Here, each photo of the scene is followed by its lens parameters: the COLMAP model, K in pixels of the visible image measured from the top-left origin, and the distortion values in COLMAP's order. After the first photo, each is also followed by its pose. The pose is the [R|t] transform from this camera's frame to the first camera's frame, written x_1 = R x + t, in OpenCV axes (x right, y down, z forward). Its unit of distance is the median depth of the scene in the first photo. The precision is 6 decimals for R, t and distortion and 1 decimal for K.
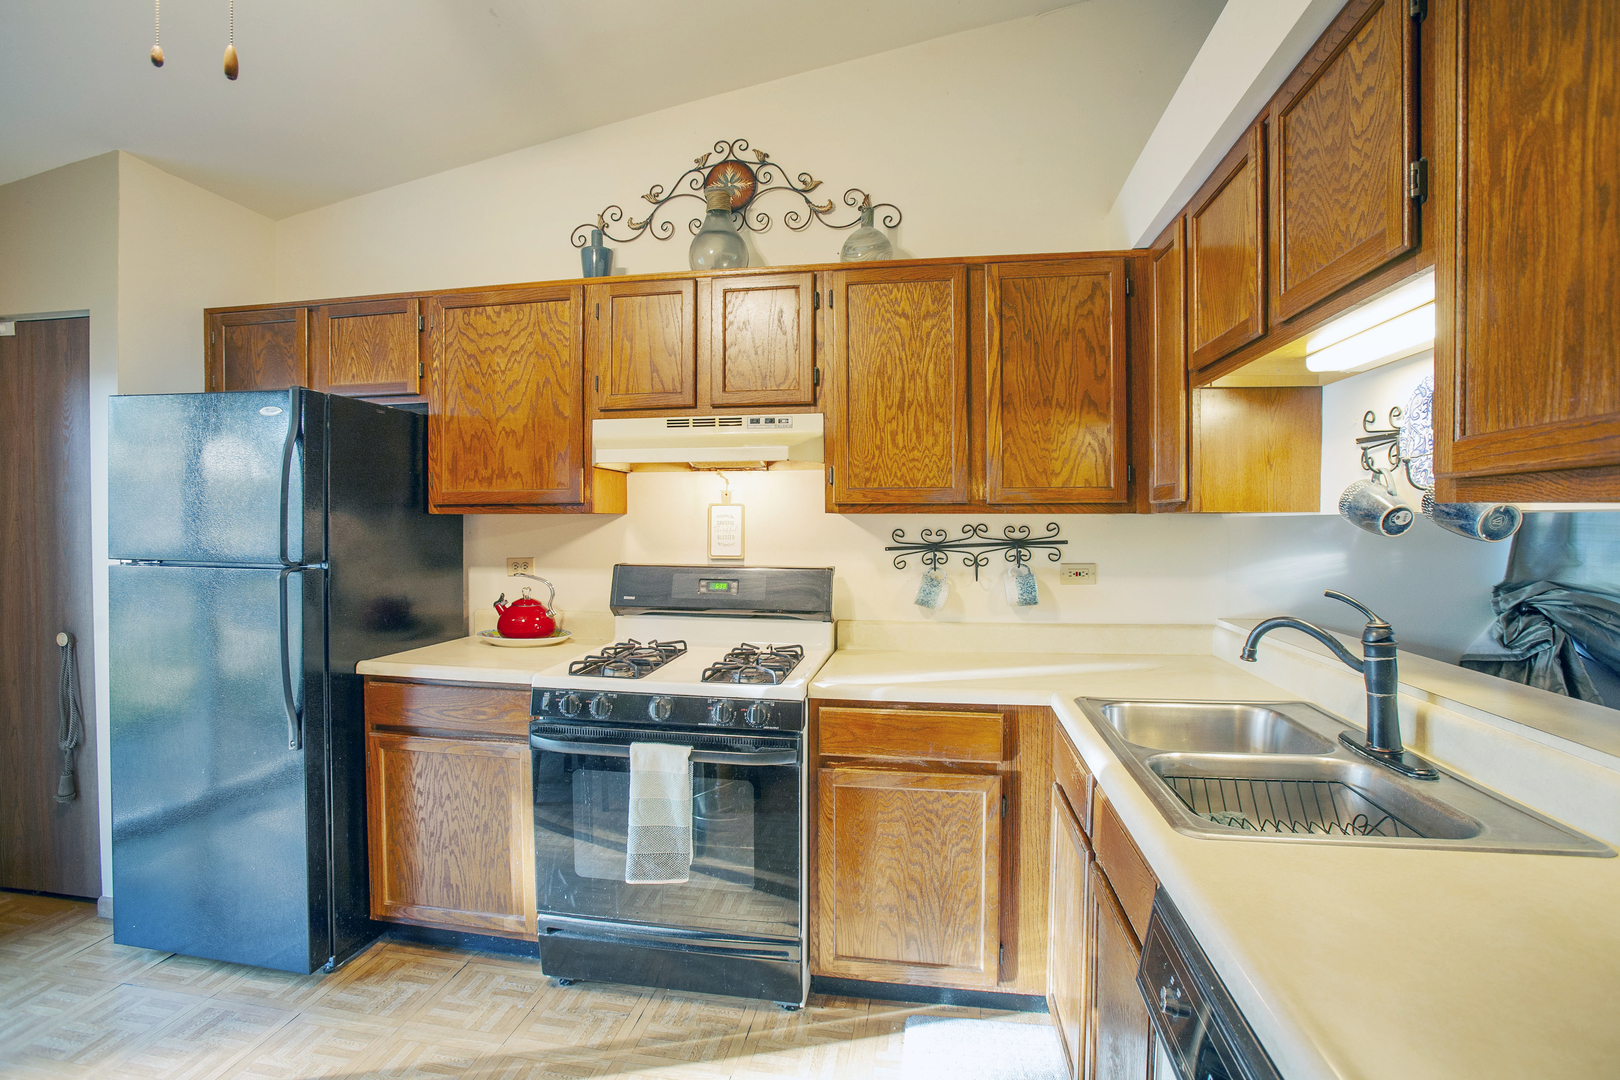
lens RADIAL K [[749.6, 0, 810.0], [0, 749.6, 540.0], [0, 0, 1]] dist [-0.073979, 0.000382]
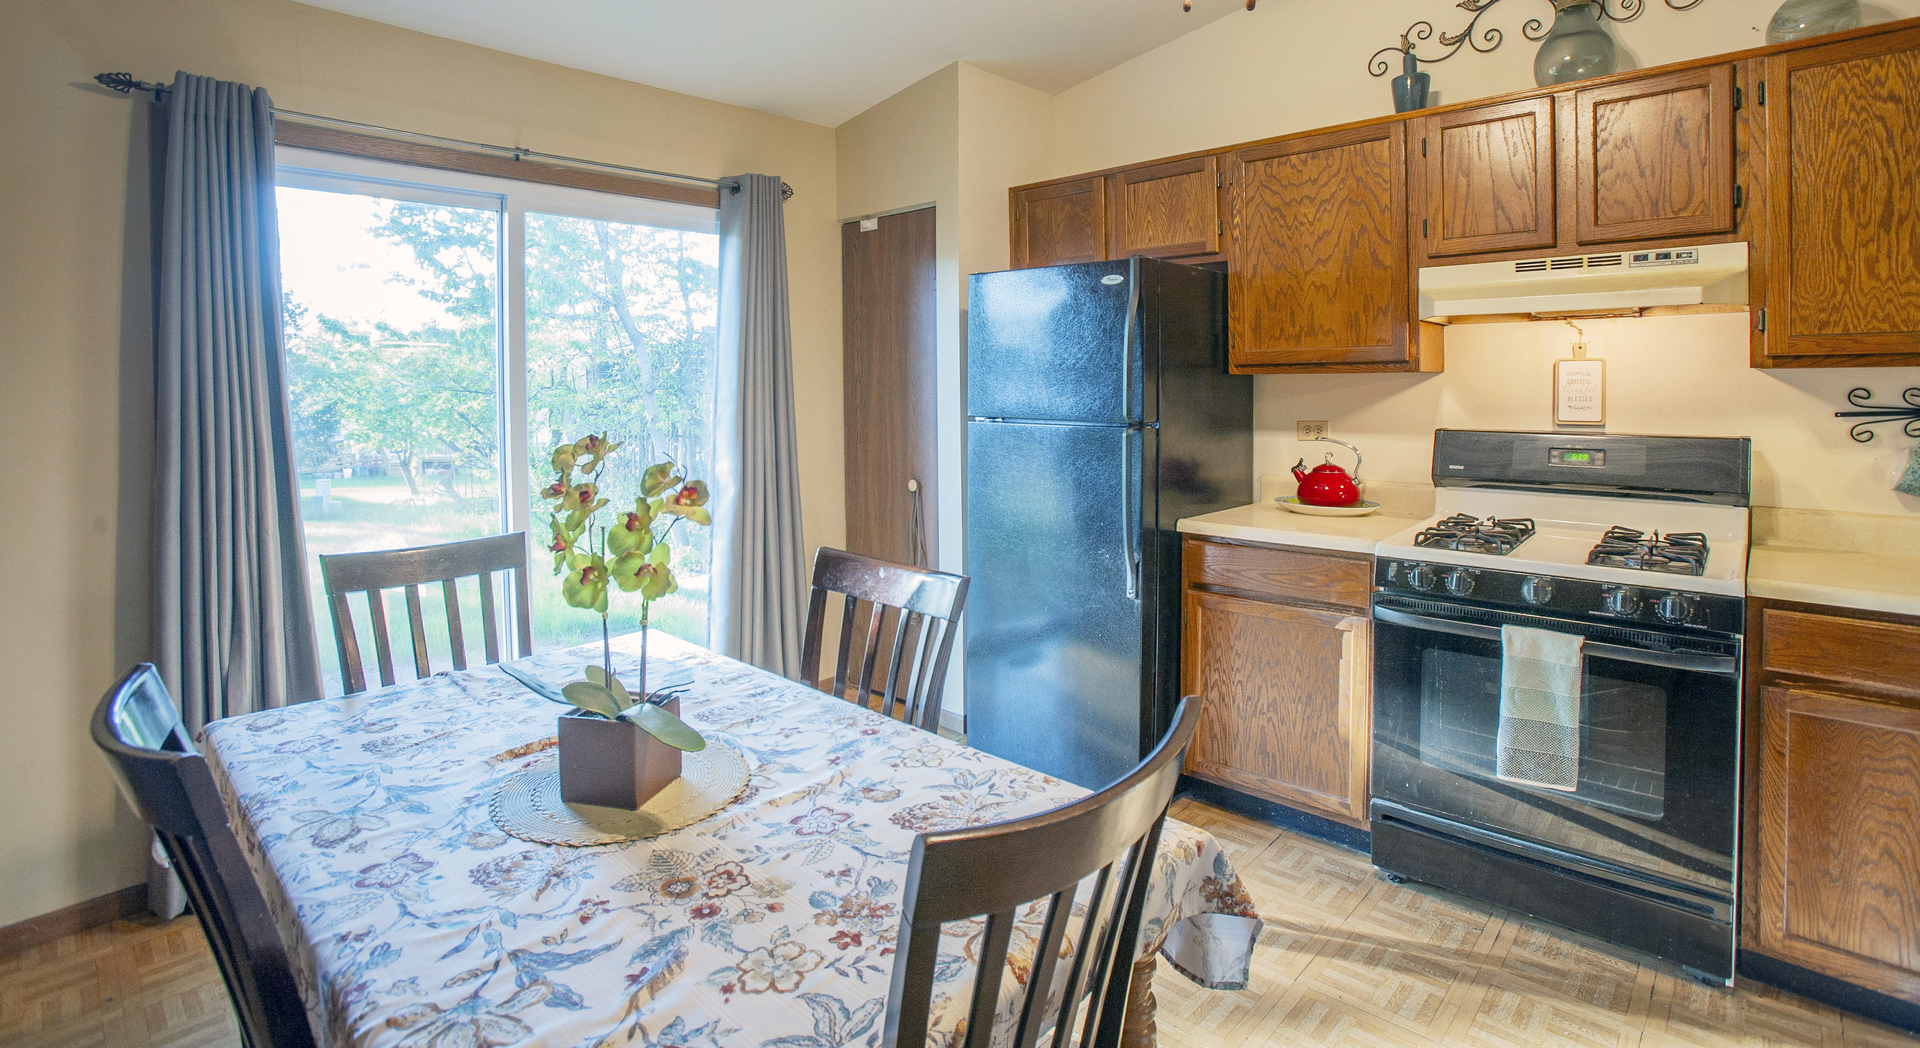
lens RADIAL K [[909.6, 0, 959.1], [0, 909.6, 404.9], [0, 0, 1]] dist [-0.078710, 0.029853]
pose [[0.832986, 0.005143, -0.553270, -0.161070], [-0.004649, 0.999987, 0.002296, 0.004505], [0.553275, 0.000659, 0.832999, -0.214252]]
